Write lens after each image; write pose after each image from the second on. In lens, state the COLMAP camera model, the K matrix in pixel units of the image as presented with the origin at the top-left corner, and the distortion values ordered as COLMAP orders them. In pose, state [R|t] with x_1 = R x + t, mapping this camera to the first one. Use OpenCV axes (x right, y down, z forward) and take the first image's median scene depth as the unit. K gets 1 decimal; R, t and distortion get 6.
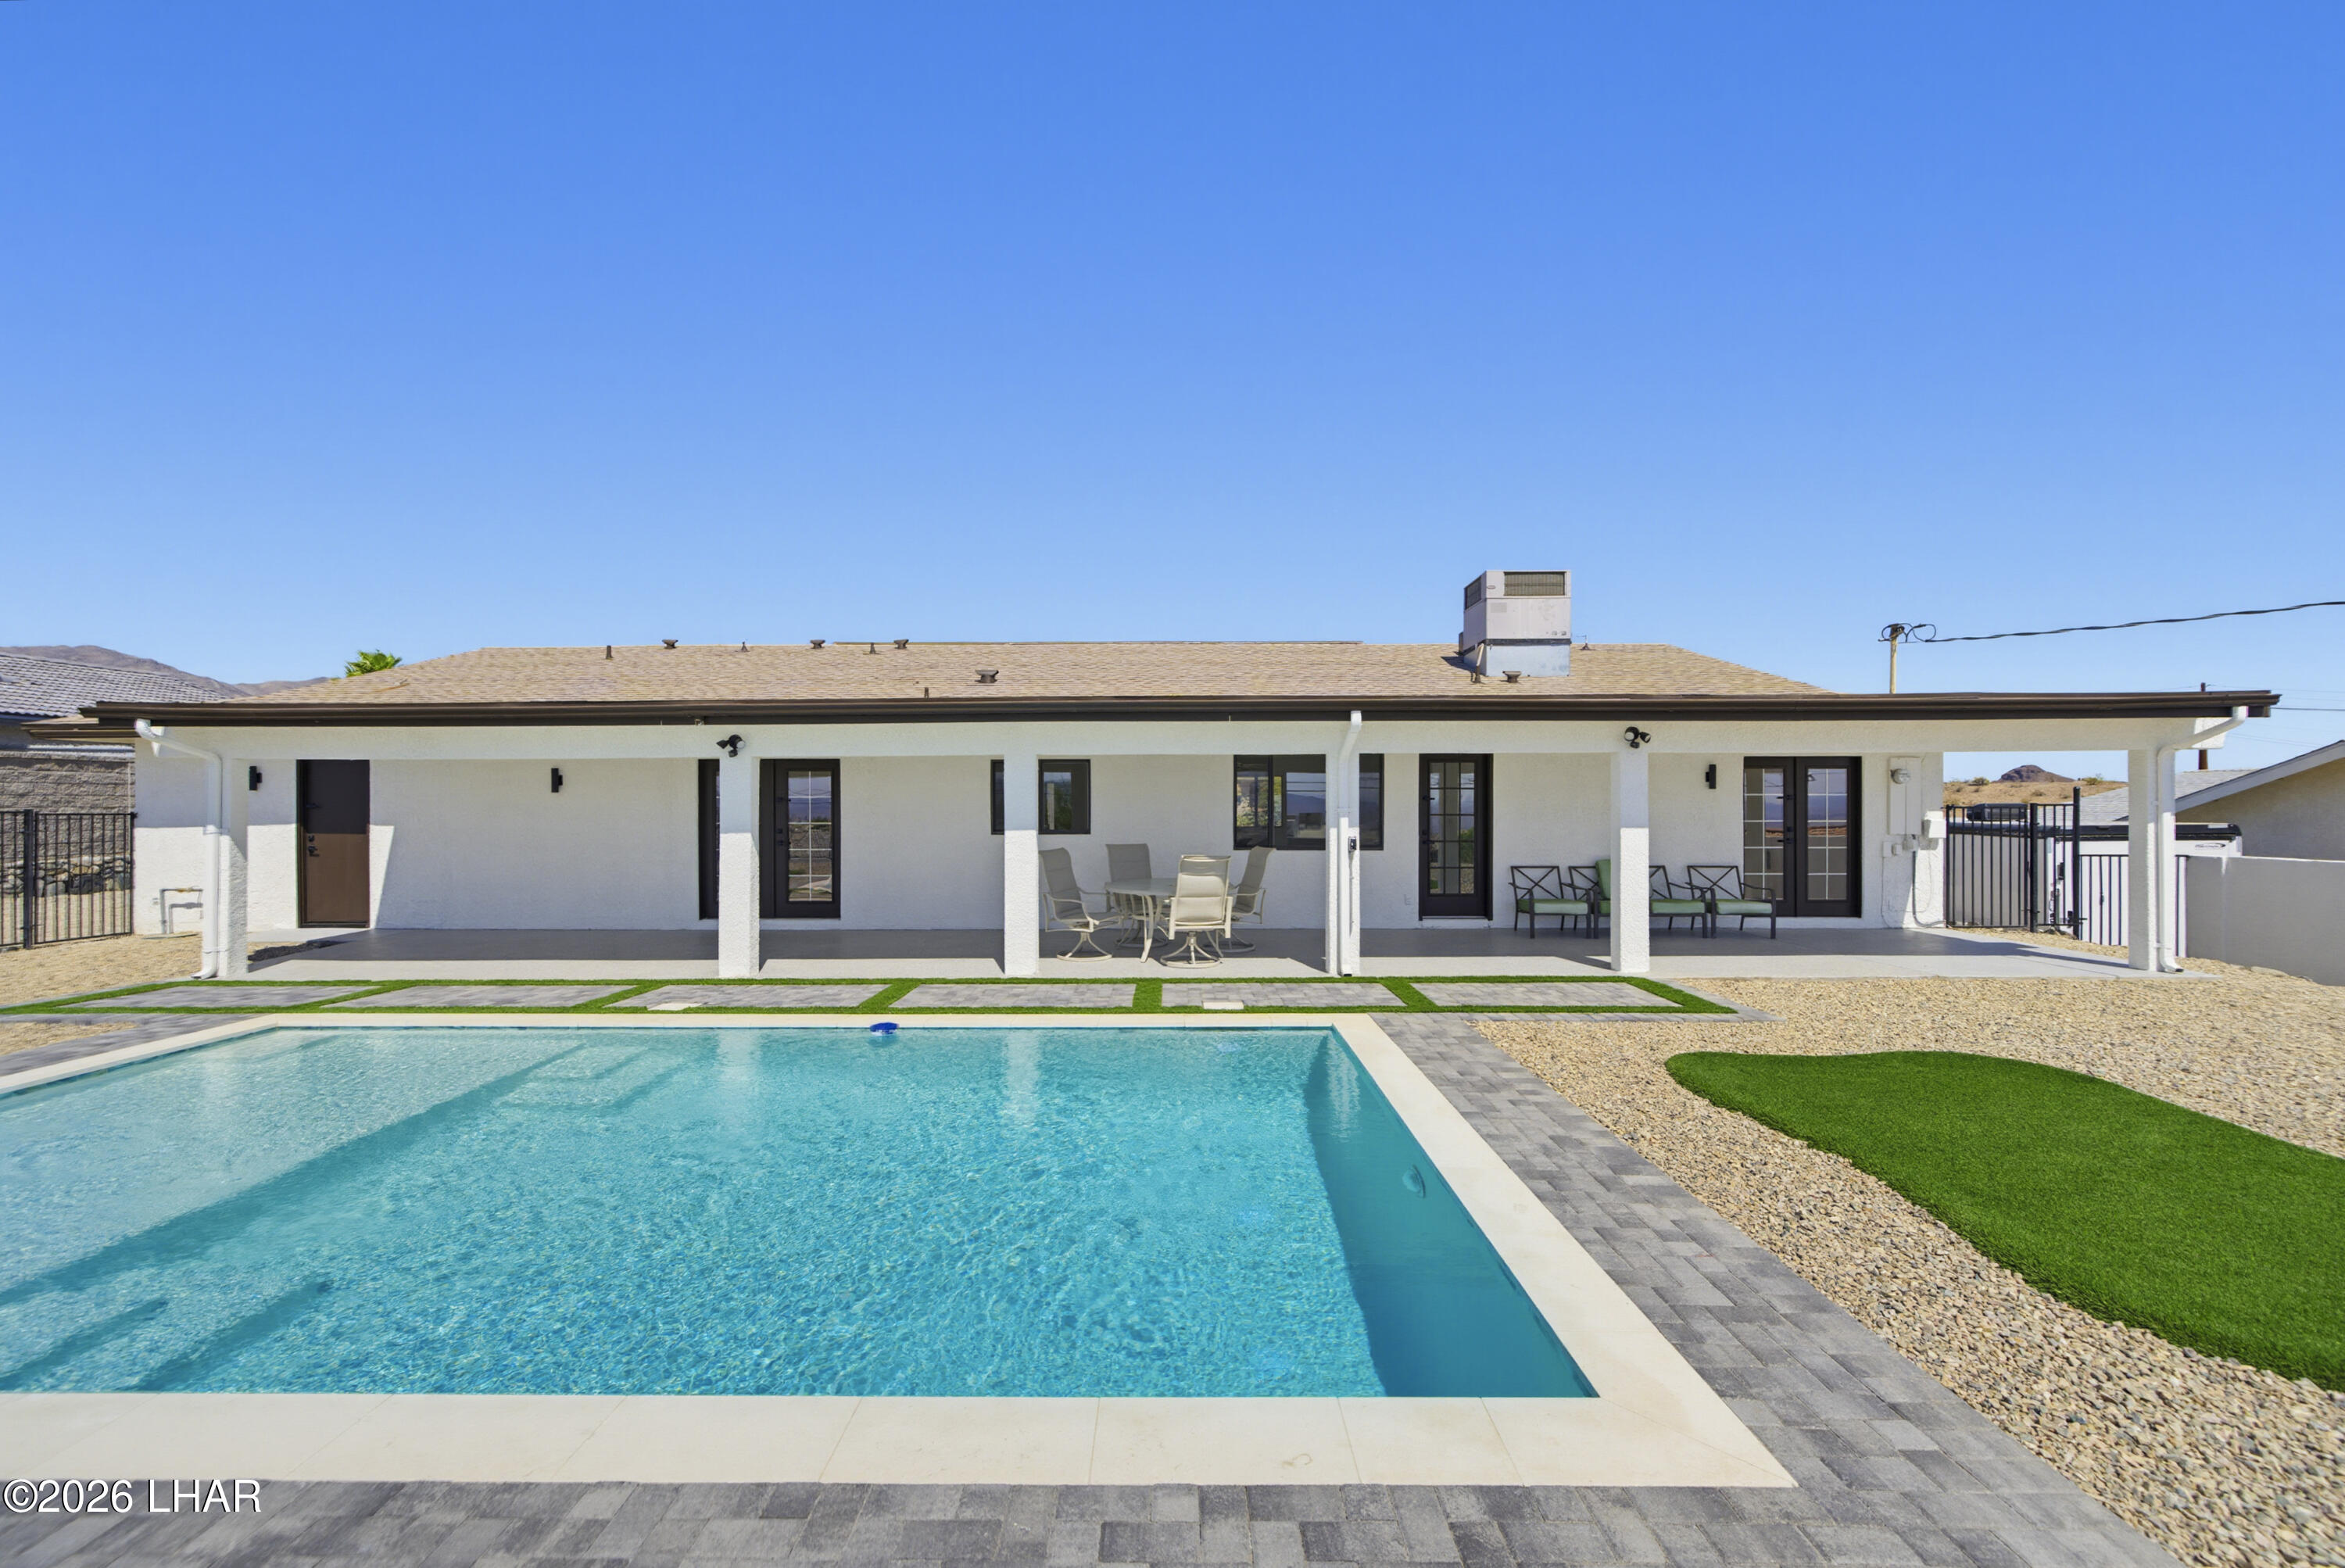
lens RADIAL K [[924.0, 0, 1163.6], [0, 924.0, 799.3], [0, 0, 1]] dist [-0.002208, 0.000607]
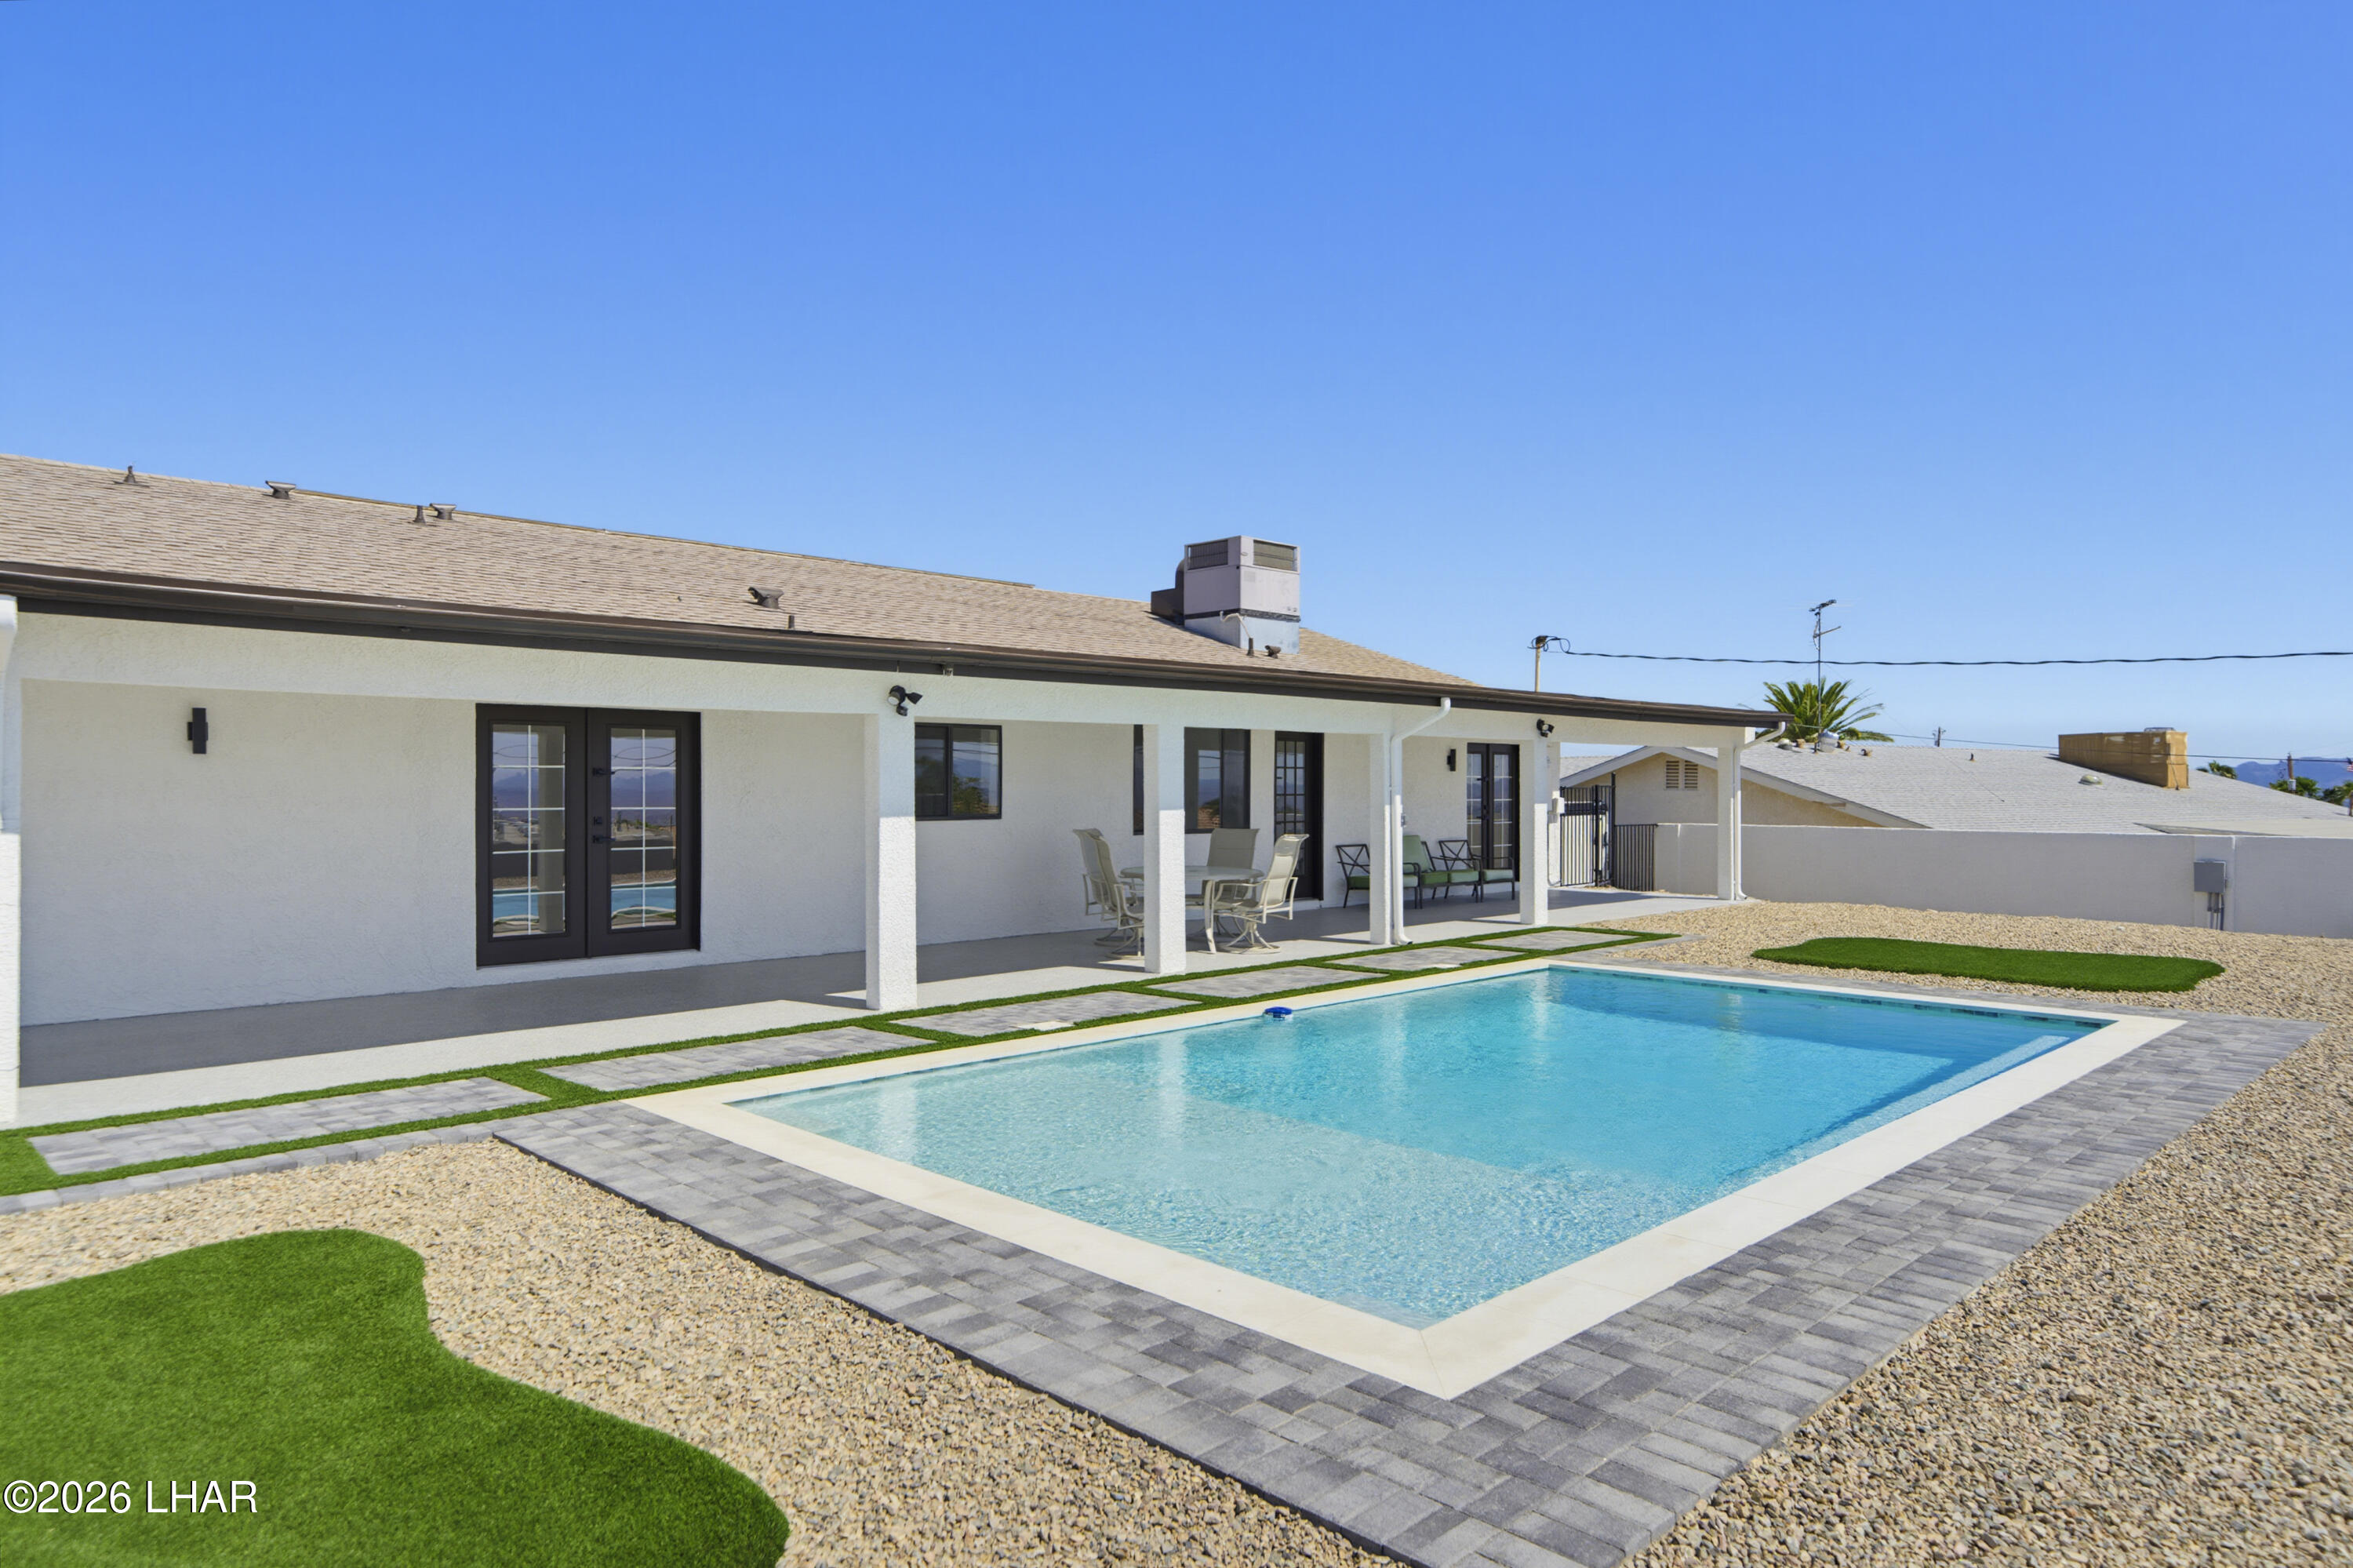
lens RADIAL K [[1422.1, 0, 1186.8], [0, 1422.1, 790.4], [0, 0, 1]] dist [-0.001461, -0.000188]
pose [[0.707062, 0.001737, 0.707149, -0.813686], [-0.007420, 0.999960, 0.004963, 0.005444], [-0.707113, -0.008756, 0.707047, 0.016516]]
